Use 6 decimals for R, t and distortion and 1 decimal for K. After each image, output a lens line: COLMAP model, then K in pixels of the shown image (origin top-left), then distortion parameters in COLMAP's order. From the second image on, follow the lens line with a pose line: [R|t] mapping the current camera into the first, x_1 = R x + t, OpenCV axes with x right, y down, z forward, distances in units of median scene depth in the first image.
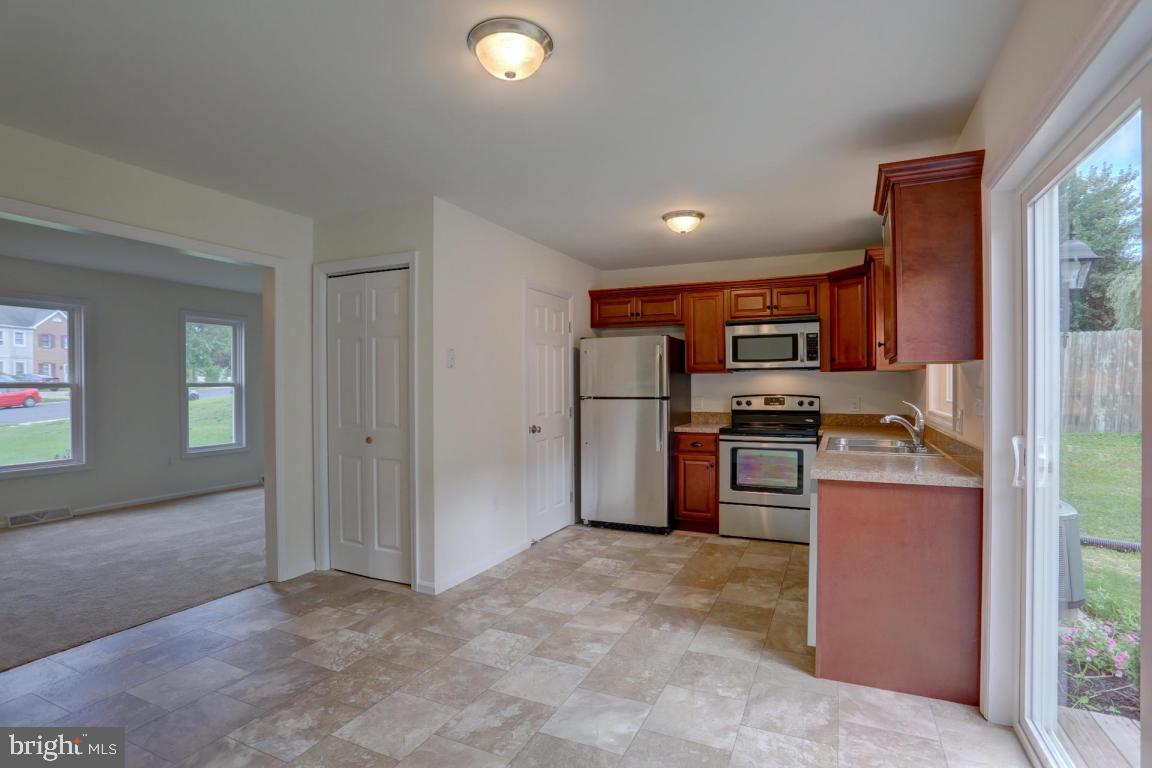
lens RADIAL K [[568.4, 0, 574.8], [0, 568.4, 390.4], [0, 0, 1]] dist [-0.056196, 0.017011]
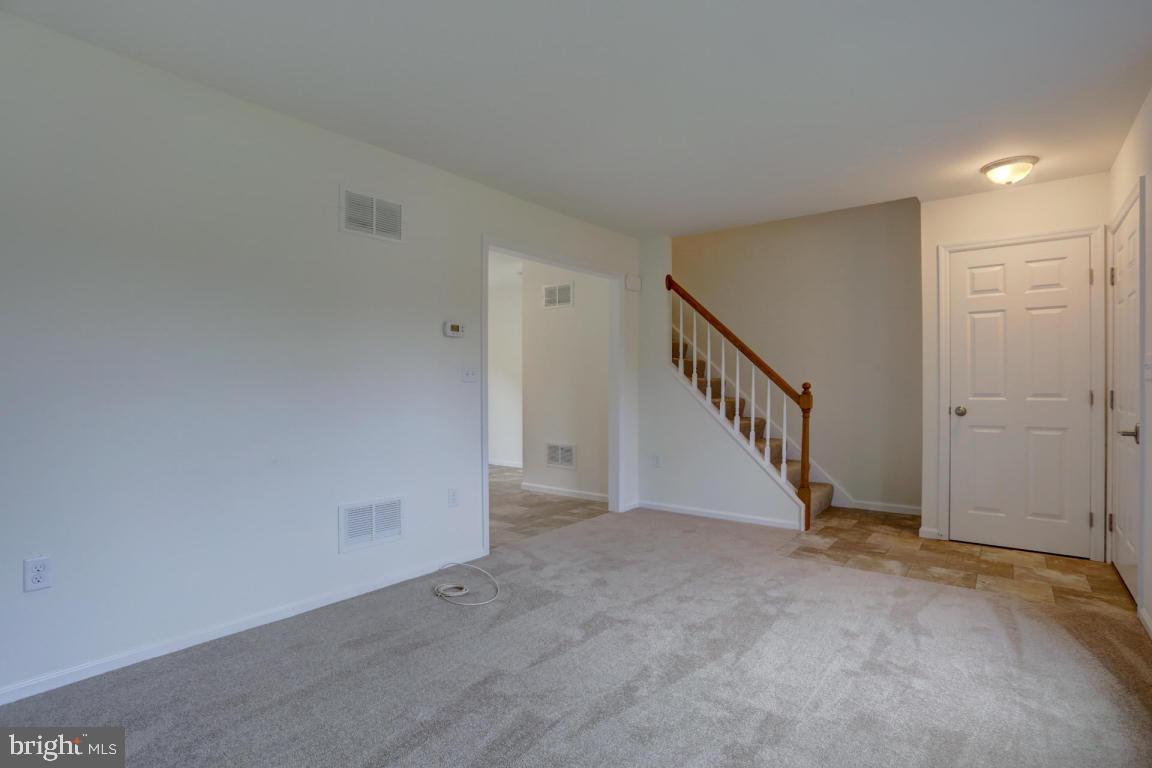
lens RADIAL K [[548.1, 0, 581.5], [0, 548.1, 389.2], [0, 0, 1]] dist [-0.043373, 0.002422]
pose [[0.233675, 0.001226, 0.972314, -0.613106], [0.018203, 0.999818, -0.005636, 0.030740], [-0.972144, 0.019016, 0.233610, 1.126829]]
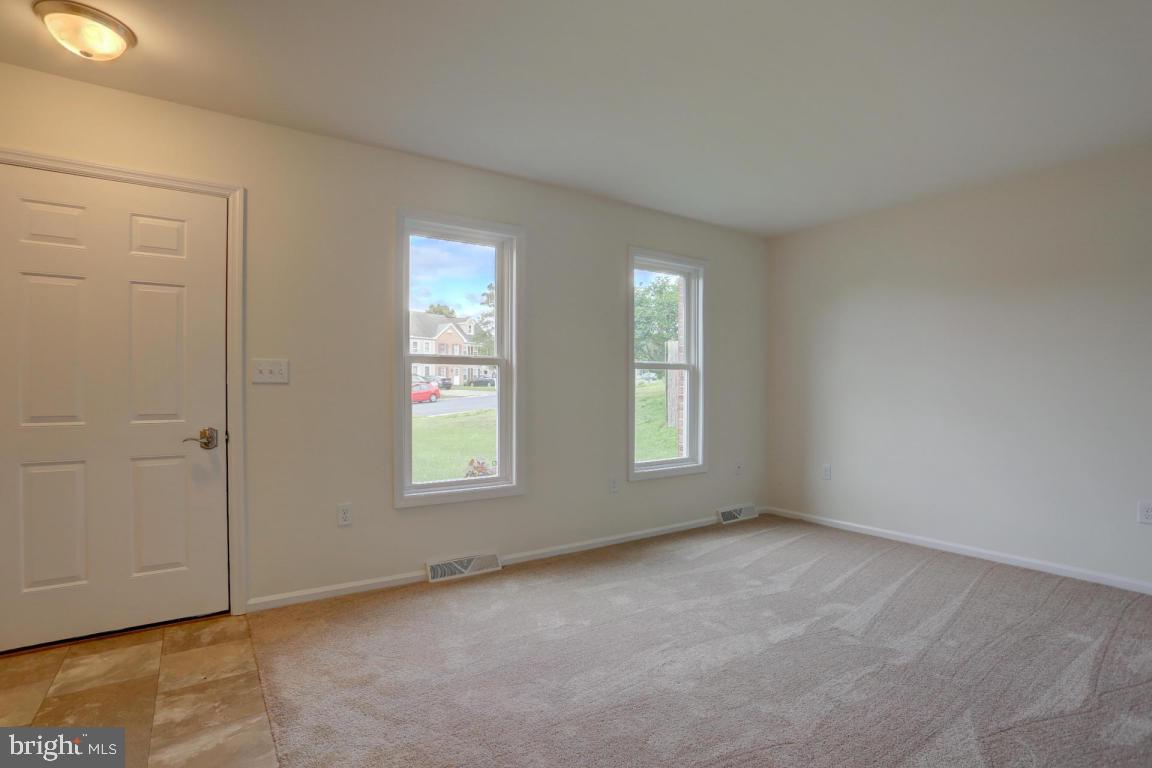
lens RADIAL K [[568.4, 0, 578.1], [0, 568.4, 393.1], [0, 0, 1]] dist [-0.056196, 0.017011]
pose [[-0.507716, 0.016238, -0.861372, 0.338712], [-0.011473, 0.999606, 0.025607, 0.019889], [0.861448, 0.022883, -0.507329, 1.294665]]
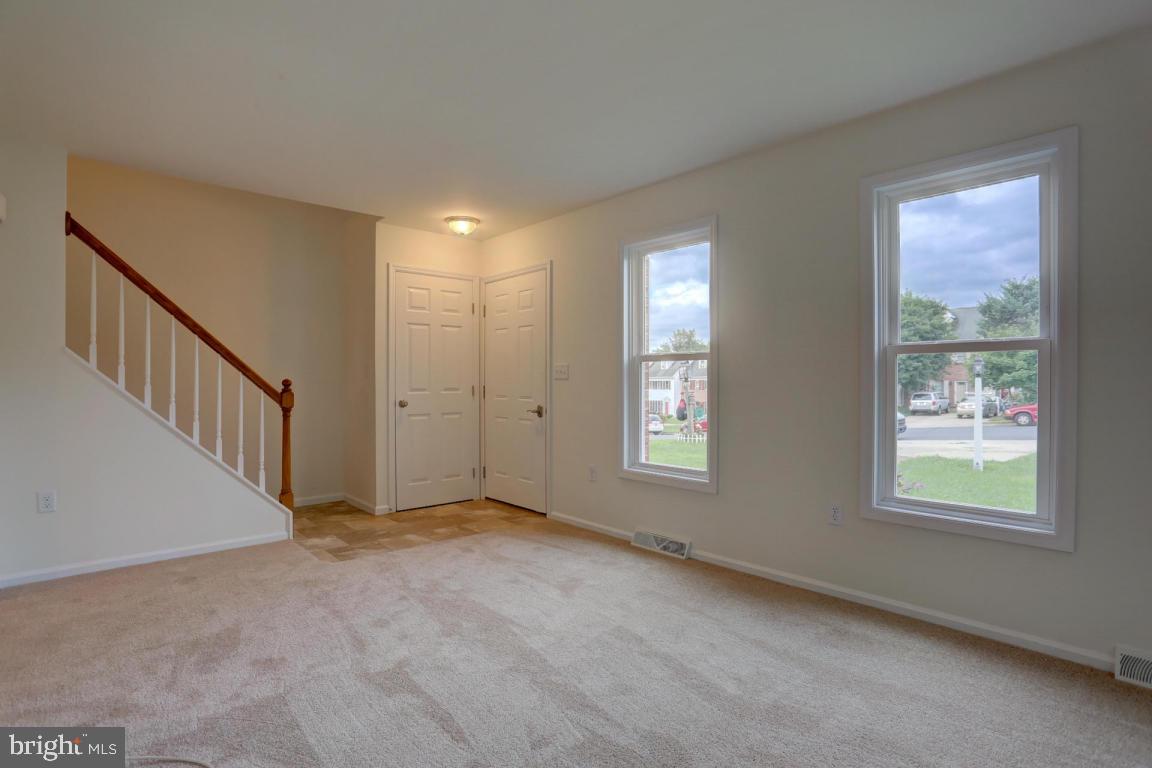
lens RADIAL K [[568.4, 0, 557.1], [0, 568.4, 385.1], [0, 0, 1]] dist [-0.056196, 0.017011]
pose [[-0.908142, 0.006148, 0.418618, -0.390288], [0.015814, 0.999682, 0.019624, 0.020256], [-0.418364, 0.024441, -0.907950, 1.577491]]
